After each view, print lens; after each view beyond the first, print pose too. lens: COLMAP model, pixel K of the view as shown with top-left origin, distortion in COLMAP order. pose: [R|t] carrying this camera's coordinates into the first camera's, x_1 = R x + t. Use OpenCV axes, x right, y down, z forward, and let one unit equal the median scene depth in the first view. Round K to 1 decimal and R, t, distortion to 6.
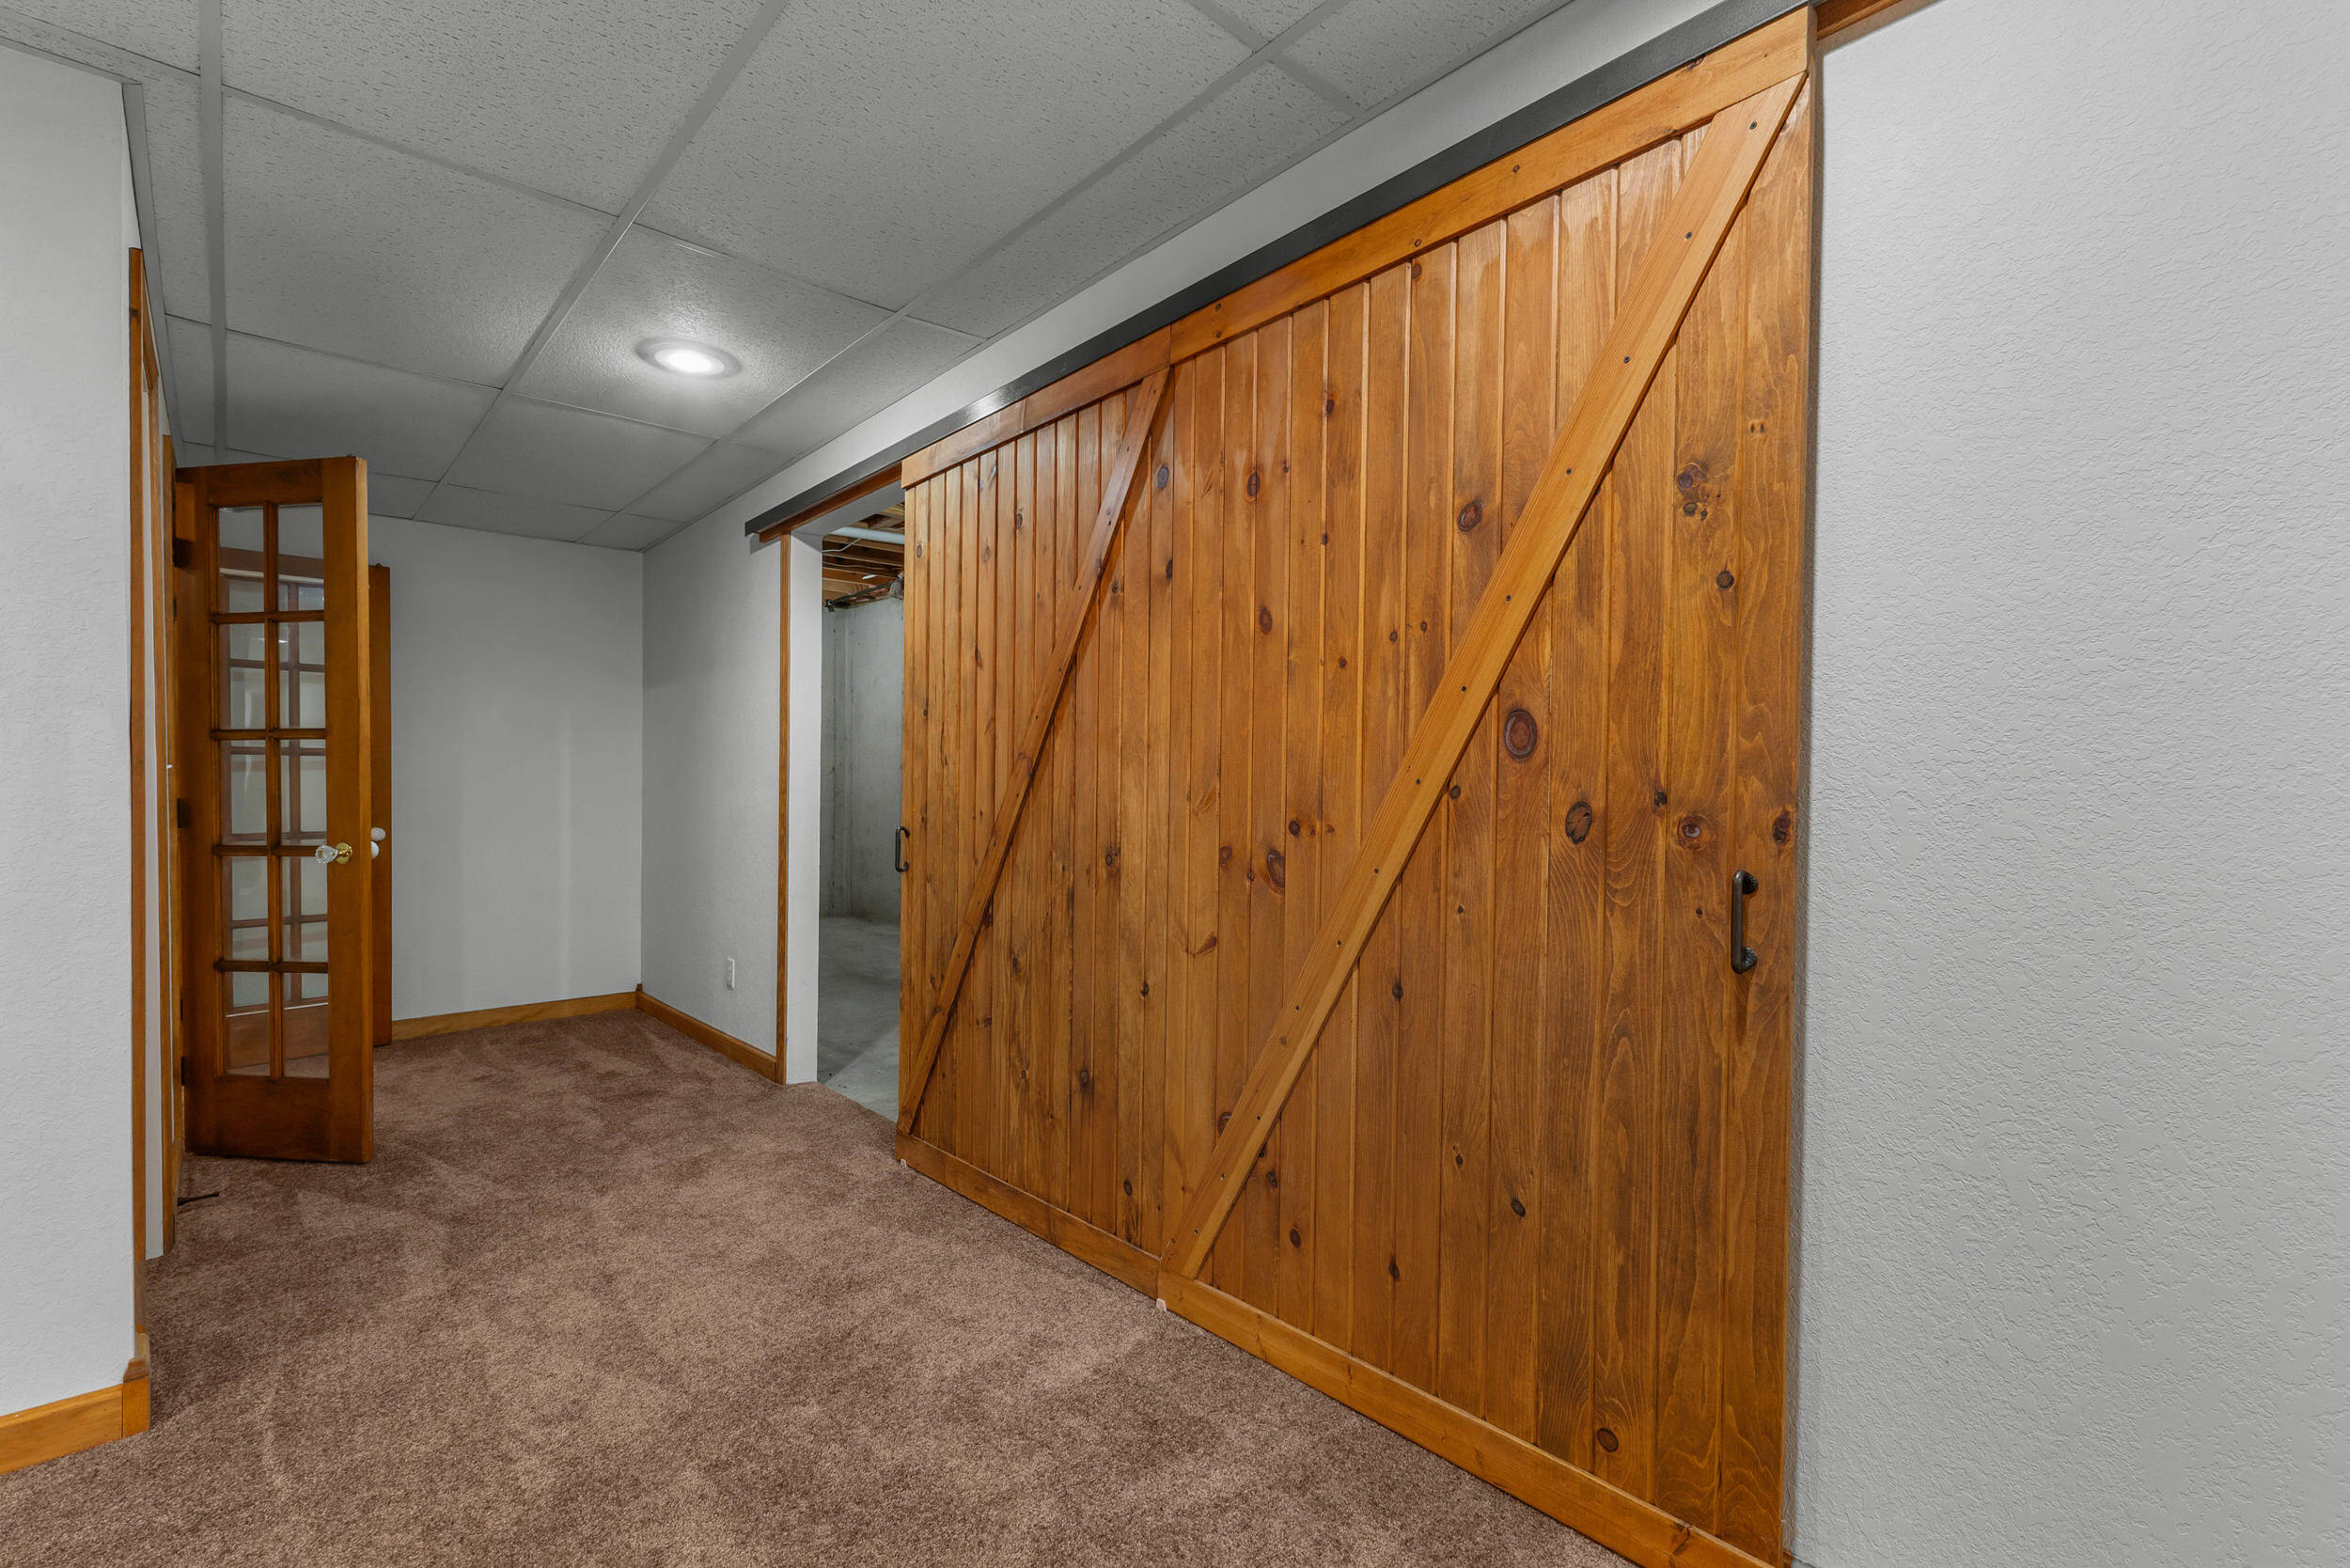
lens RADIAL K [[995.1, 0, 1174.1], [0, 995.1, 822.1], [0, 0, 1]] dist [0.007137, -0.000342]
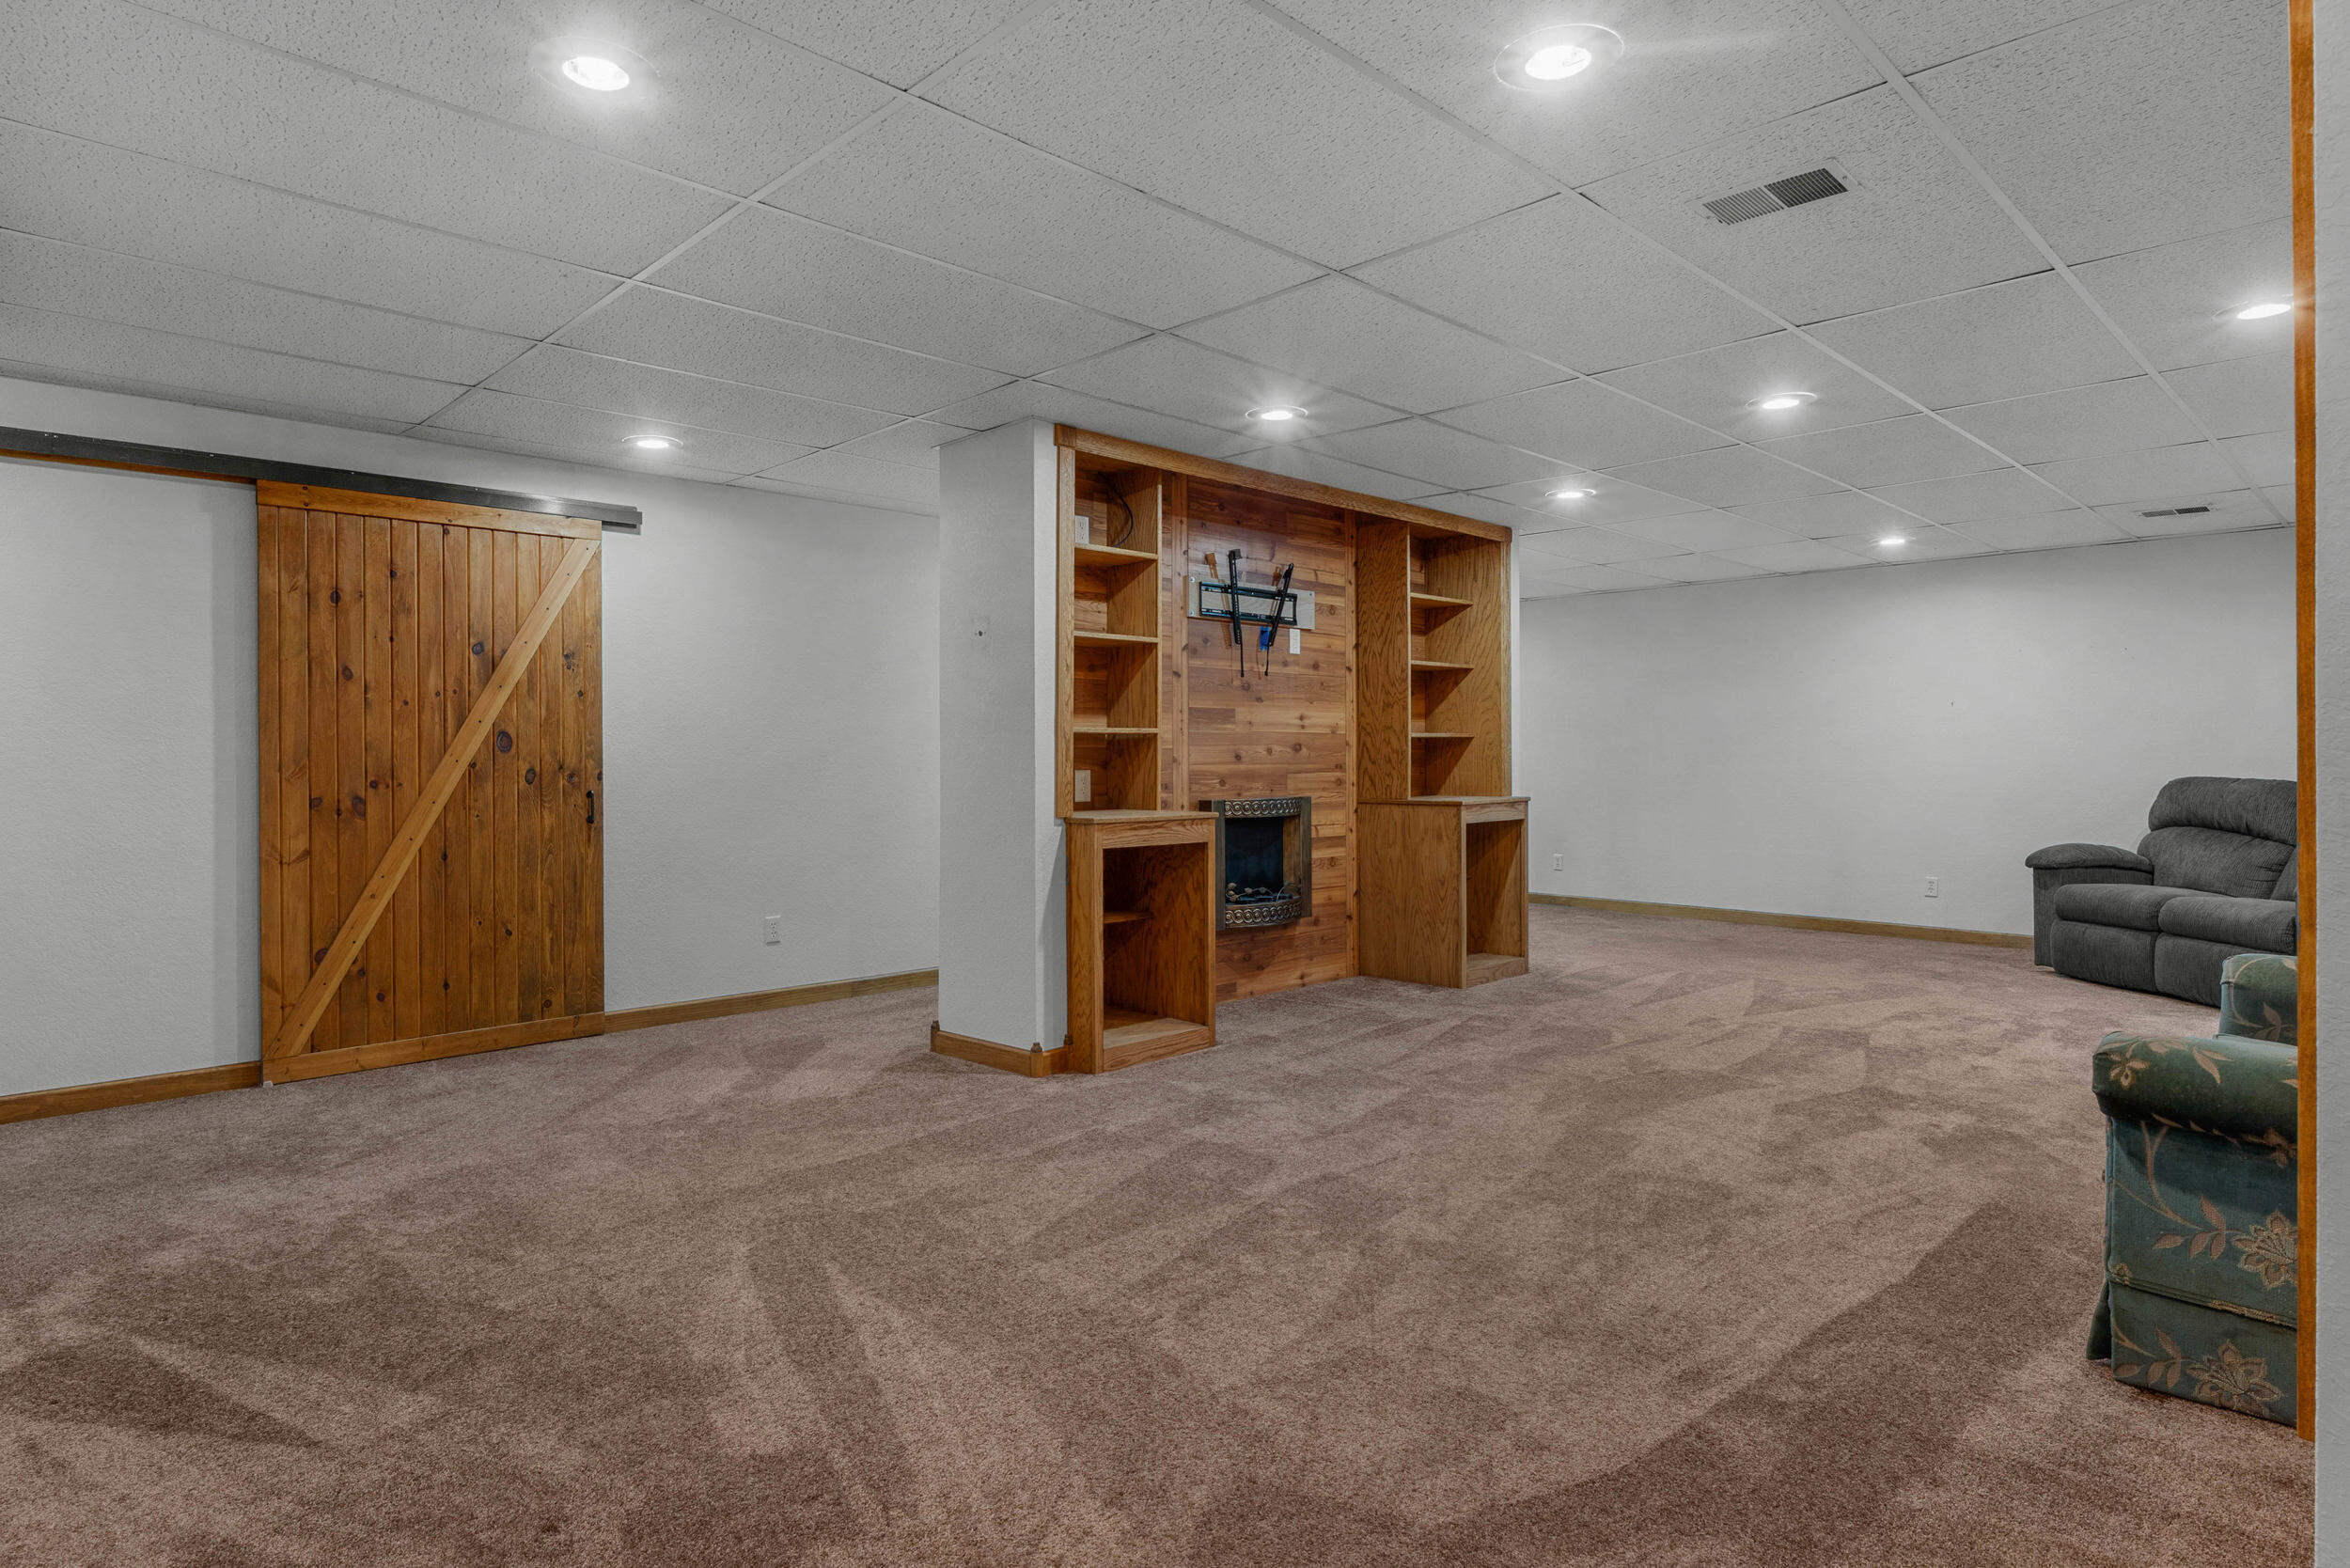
lens RADIAL K [[1297.6, 0, 1164.0], [0, 1297.6, 754.0], [0, 0, 1]] dist [-0.003885, -0.004284]
pose [[-0.023746, -0.009439, 0.999673, -2.471602], [0.022865, 0.999689, 0.009983, -0.044386], [-0.999457, 0.023095, -0.023523, -0.478439]]
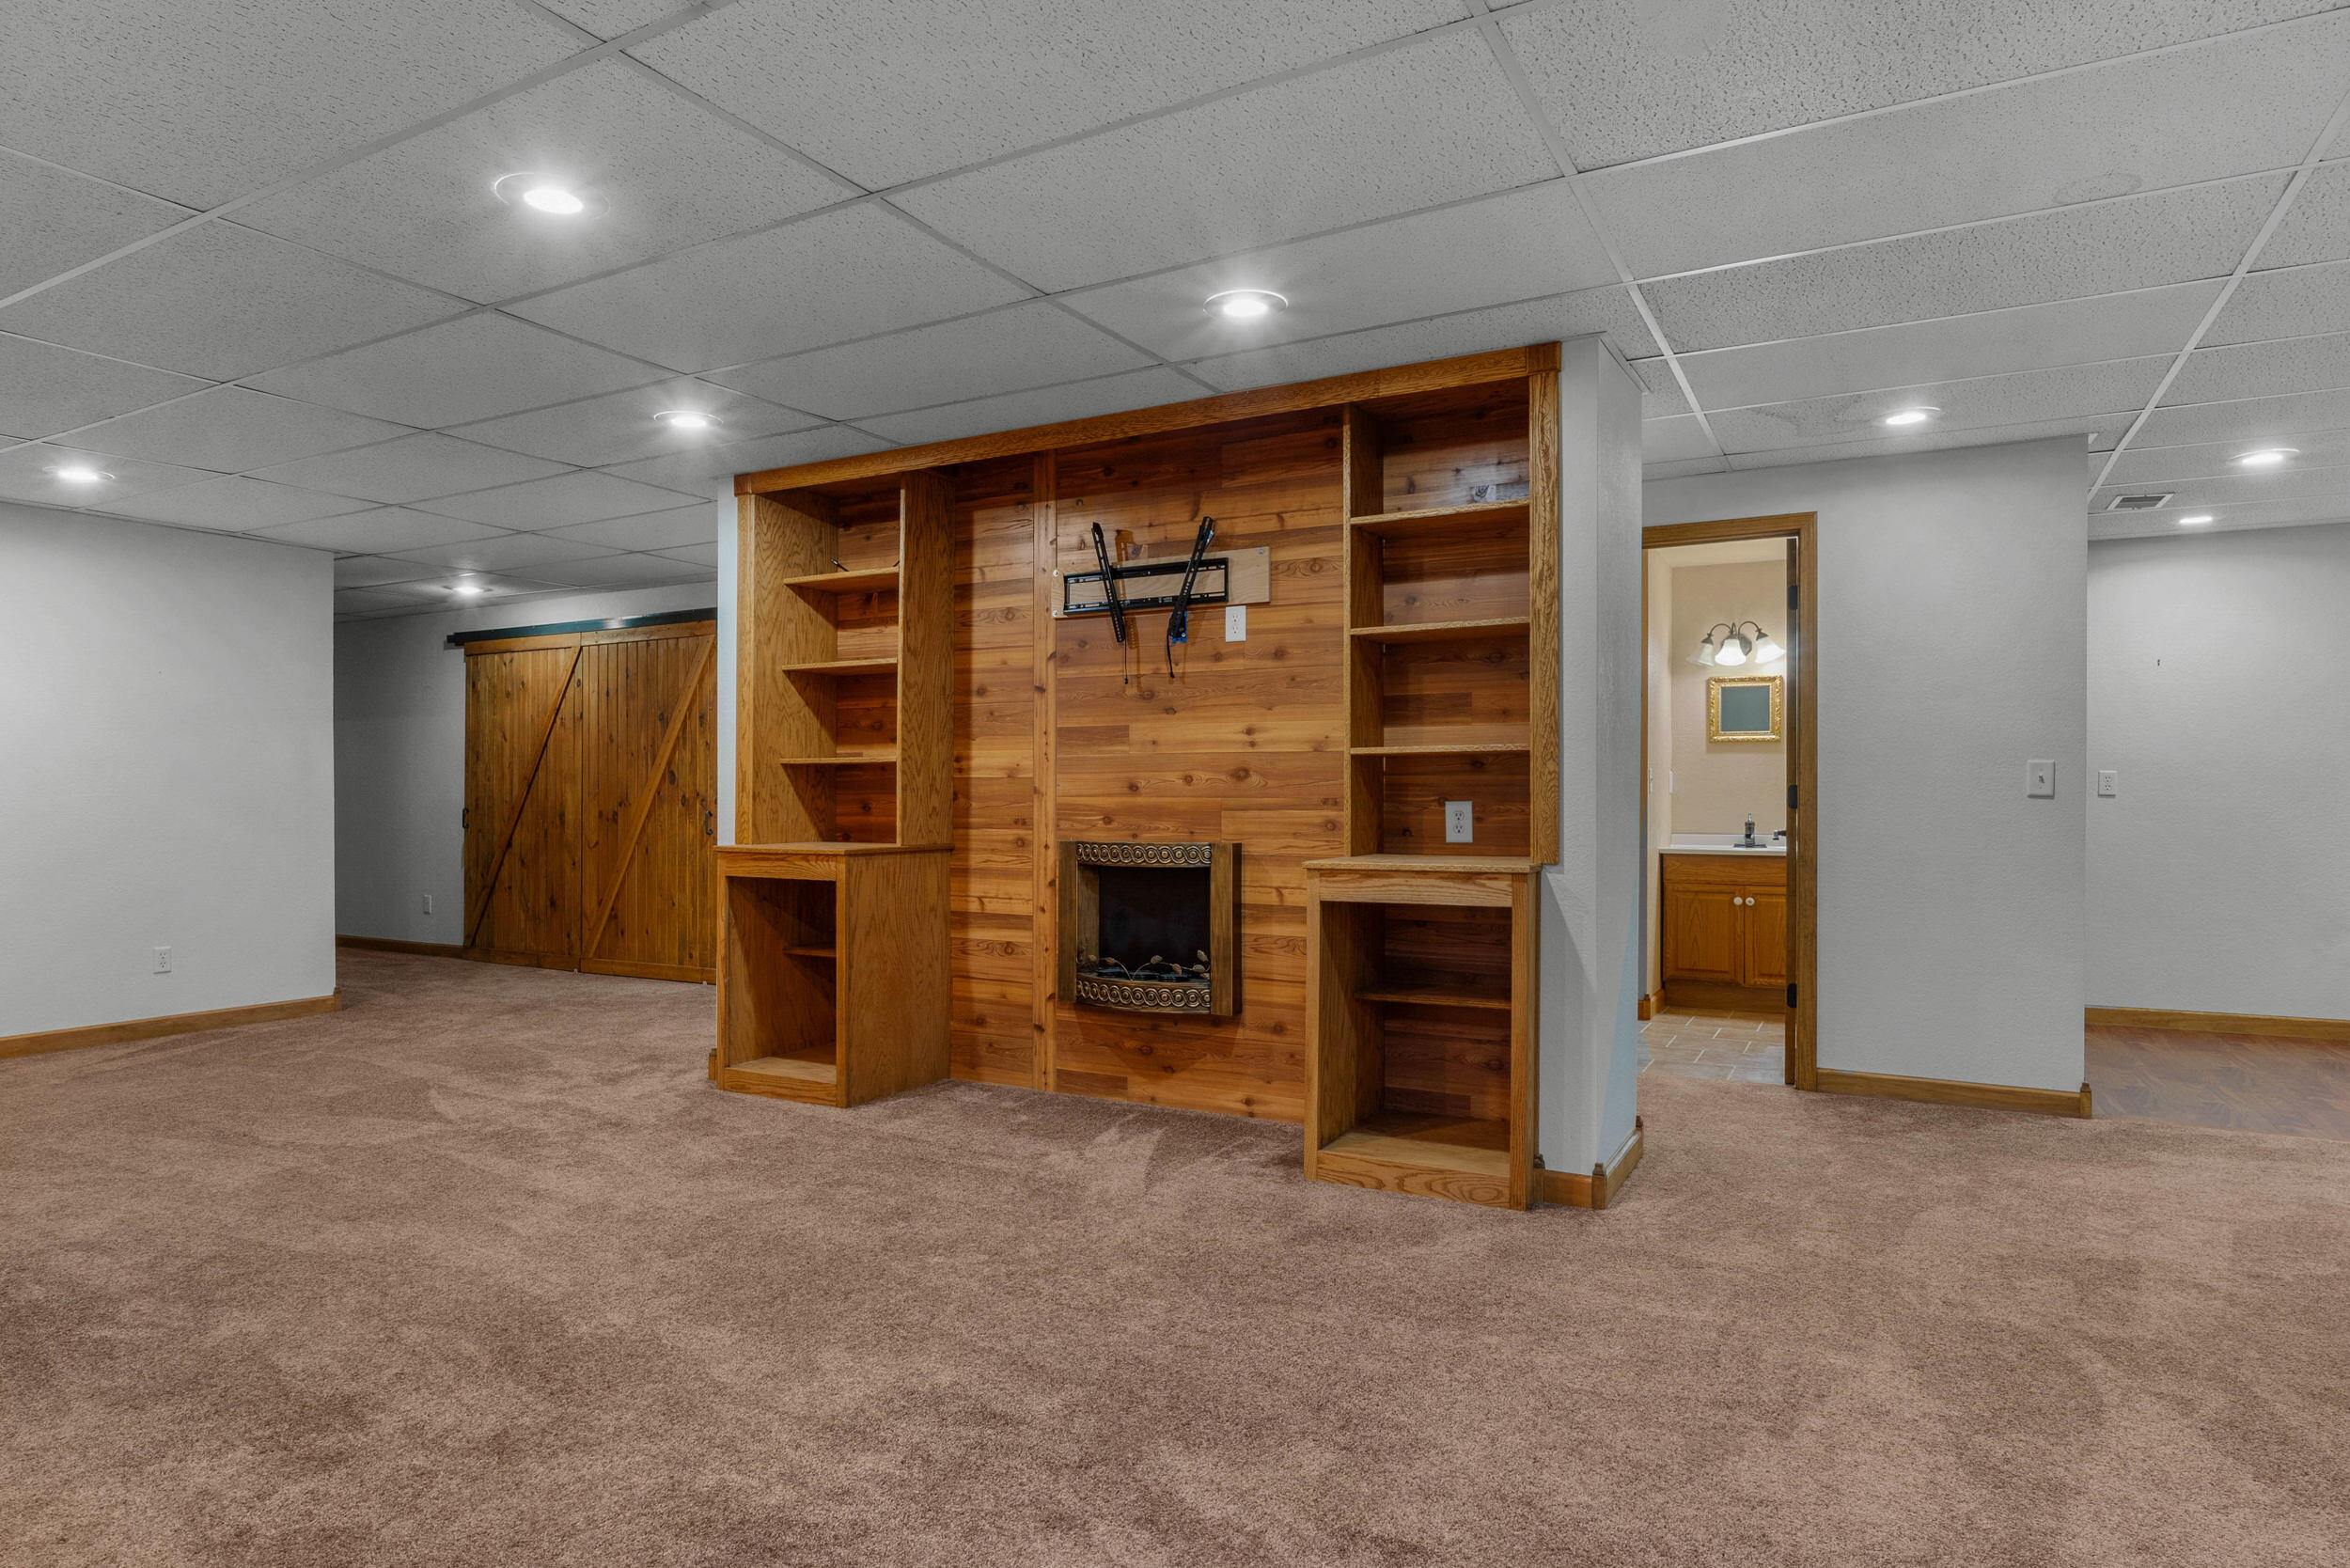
lens RADIAL K [[1340.4, 0, 1167.8], [0, 1340.4, 779.2], [0, 0, 1]] dist [0.002301, 0.000106]
pose [[0.952714, -0.015046, 0.303496, 0.504379], [0.022072, 0.999562, -0.019733, 0.051360], [-0.303066, 0.025499, 0.952628, -3.730199]]
